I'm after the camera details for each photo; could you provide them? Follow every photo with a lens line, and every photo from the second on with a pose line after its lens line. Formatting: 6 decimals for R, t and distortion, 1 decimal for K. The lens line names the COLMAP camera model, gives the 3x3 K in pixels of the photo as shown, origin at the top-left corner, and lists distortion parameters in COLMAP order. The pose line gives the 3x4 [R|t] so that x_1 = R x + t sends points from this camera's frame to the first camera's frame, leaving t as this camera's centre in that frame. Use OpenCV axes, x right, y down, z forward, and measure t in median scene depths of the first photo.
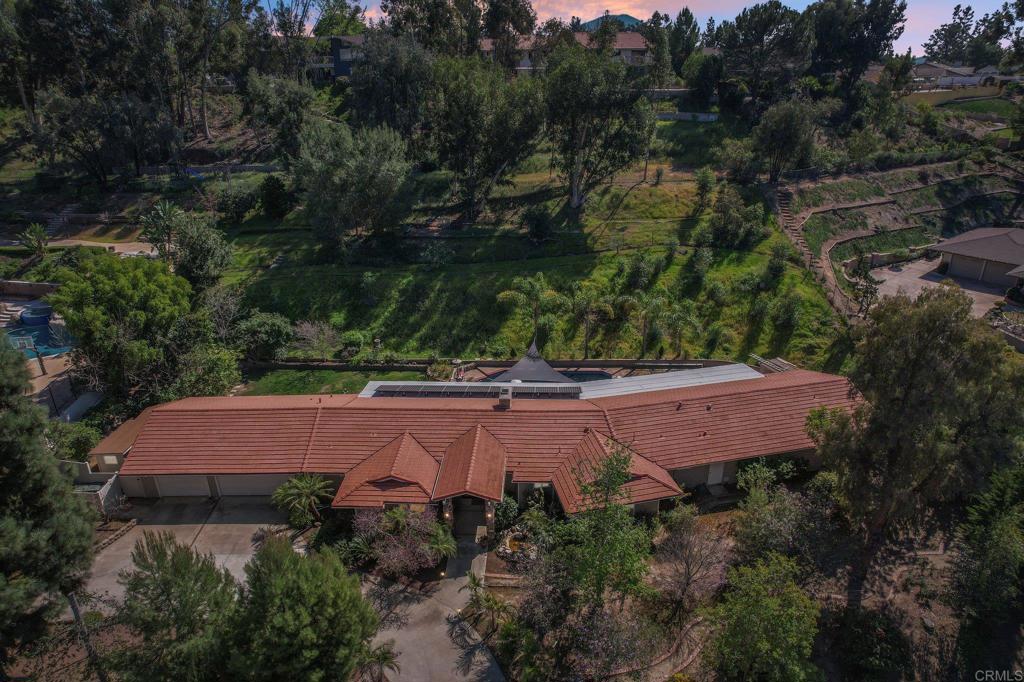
lens RADIAL K [[657.9, 0, 512.0], [0, 657.9, 341.0], [0, 0, 1]] dist [-0.071335, 0.052813]
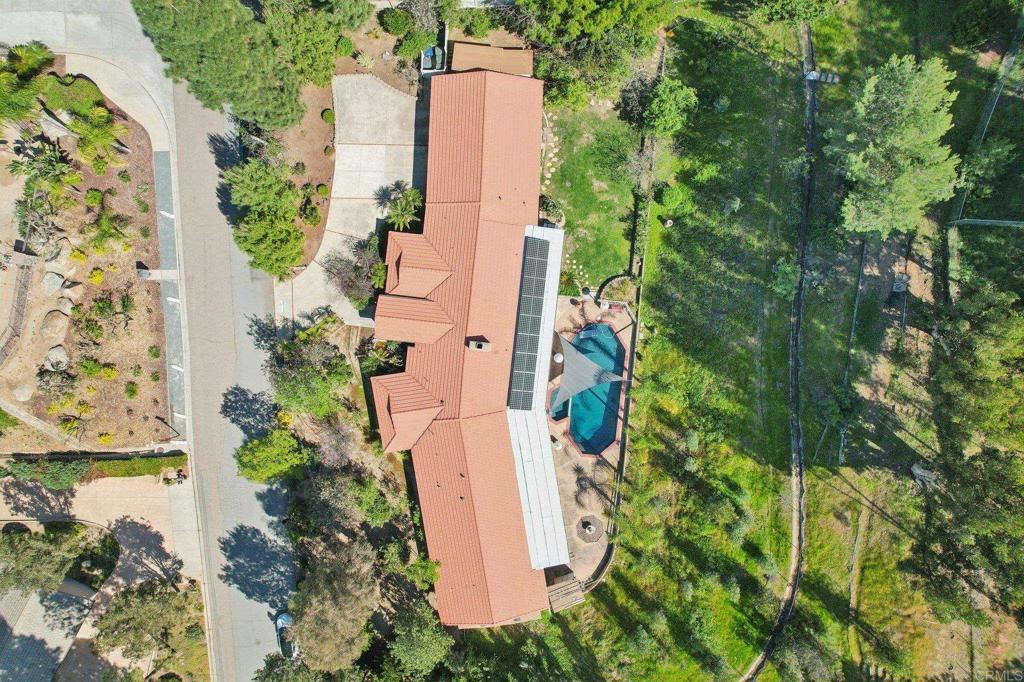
lens RADIAL K [[660.1, 0, 512.0], [0, 660.1, 341.0], [0, 0, 1]] dist [-0.065471, 0.059273]
pose [[-0.055168, 0.997637, 0.040955, -0.056581], [-0.380448, -0.058926, 0.922923, -0.843465], [0.923155, 0.035334, 0.382800, 0.418746]]
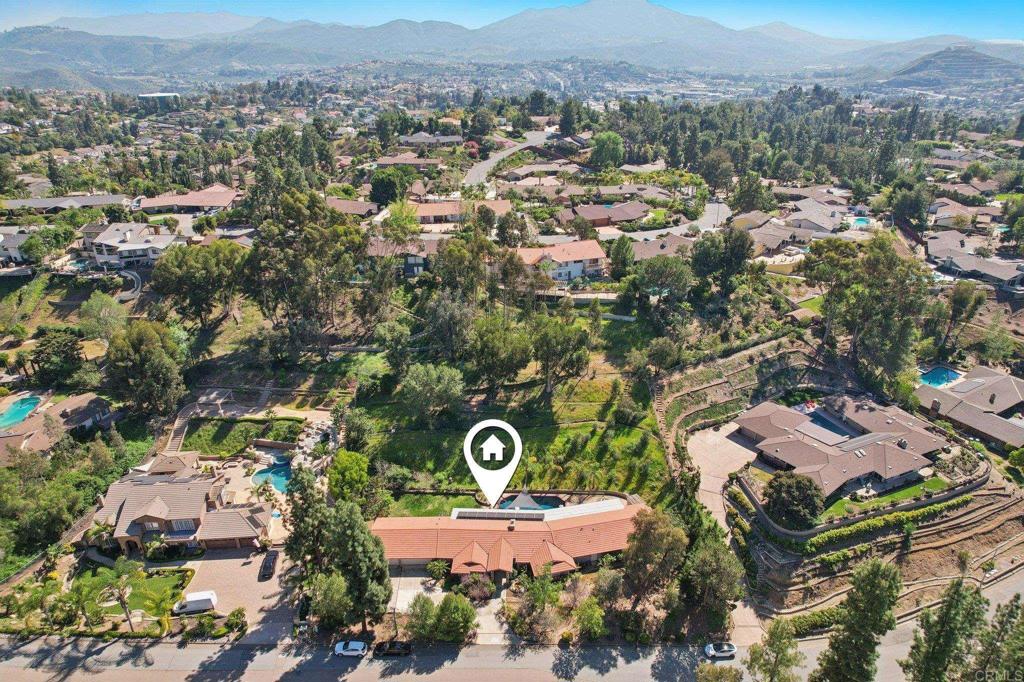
lens RADIAL K [[660.1, 0, 512.0], [0, 660.1, 341.0], [0, 0, 1]] dist [-0.065471, 0.059273]
pose [[0.999995, 0.002129, -0.002230, -0.006079], [-0.002045, 0.999321, 0.036794, -0.526762], [0.002307, -0.036789, 0.999320, -1.105407]]
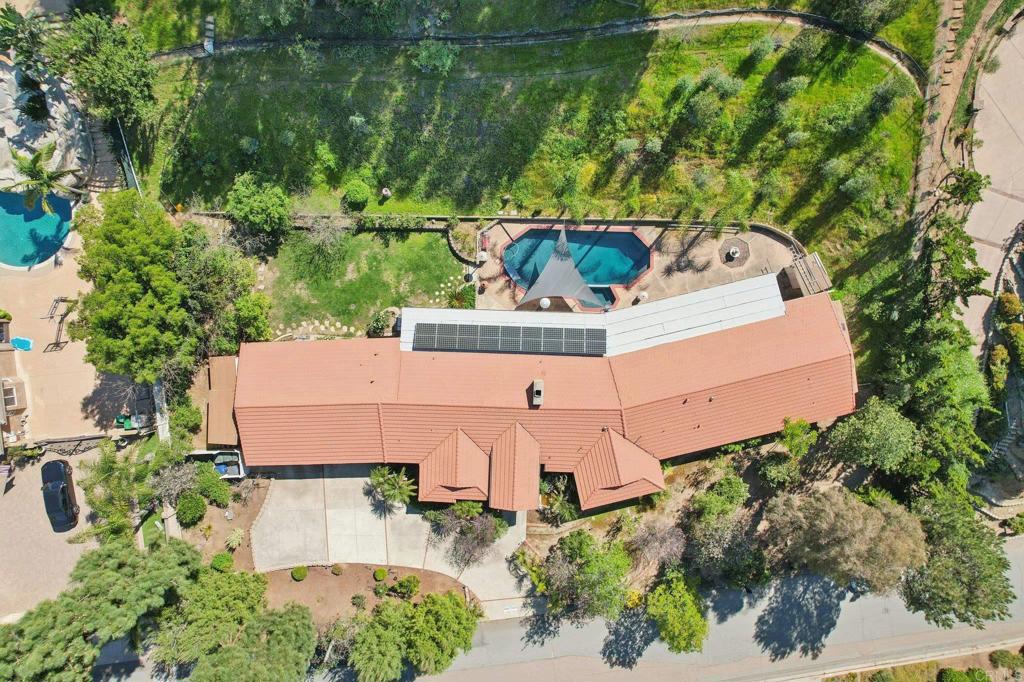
lens RADIAL K [[649.8, 0, 512.0], [0, 649.8, 341.0], [0, 0, 1]] dist [-0.069874, 0.059064]
pose [[0.999795, -0.019151, 0.006589, -0.045231], [0.001096, 0.376007, 0.926616, -0.745027], [-0.020223, -0.926419, 0.375950, 0.490028]]
